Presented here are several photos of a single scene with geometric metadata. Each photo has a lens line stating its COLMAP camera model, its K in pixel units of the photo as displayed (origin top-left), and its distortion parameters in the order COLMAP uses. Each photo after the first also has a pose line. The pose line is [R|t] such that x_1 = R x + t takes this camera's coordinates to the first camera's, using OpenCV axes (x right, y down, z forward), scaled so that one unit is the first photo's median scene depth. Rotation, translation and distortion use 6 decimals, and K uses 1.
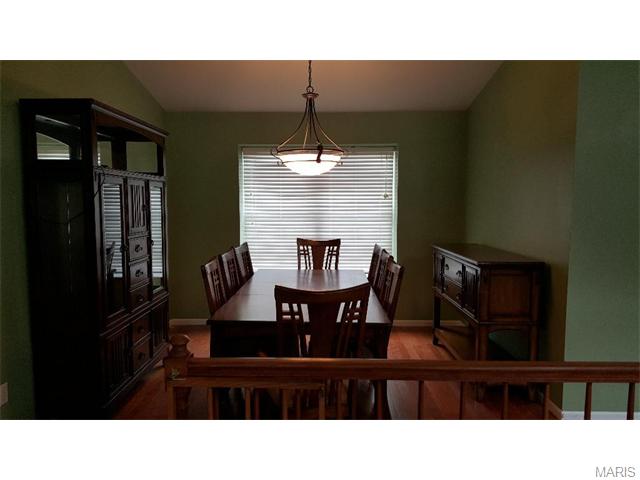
lens RADIAL K [[479.1, 0, 308.2], [0, 479.1, 245.3], [0, 0, 1]] dist [0.008076, 0.001467]
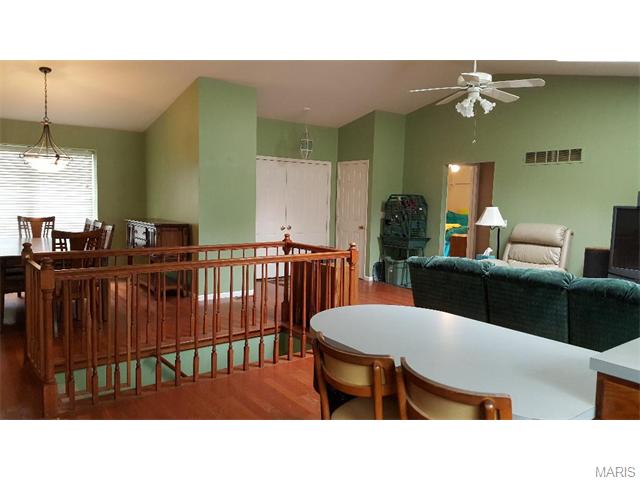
lens RADIAL K [[470.1, 0, 314.7], [0, 470.1, 242.6], [0, 0, 1]] dist [0.107081, -0.207013]
pose [[0.790347, -0.033392, 0.611748, -0.238222], [0.027697, 0.999440, 0.018771, 0.074669], [-0.612032, 0.002108, 0.790830, -0.700752]]
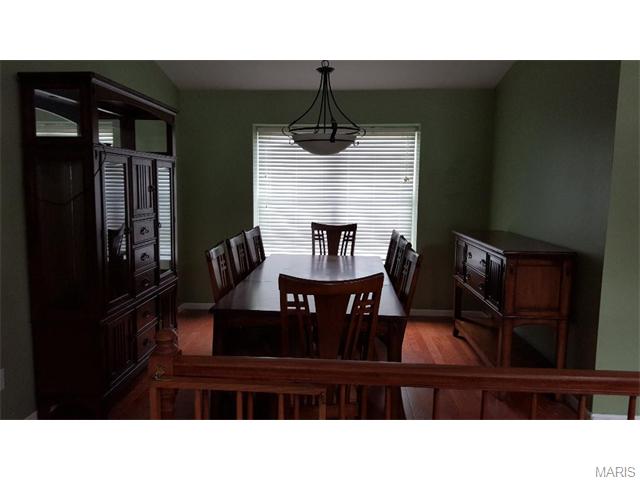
lens RADIAL K [[479.3, 0, 305.0], [0, 479.3, 246.3], [0, 0, 1]] dist [0.063888, -0.122329]
pose [[0.998749, 0.015544, -0.047534, 0.013296], [-0.013839, 0.999256, 0.035992, -0.002084], [0.048058, -0.035289, 0.998221, 0.047325]]
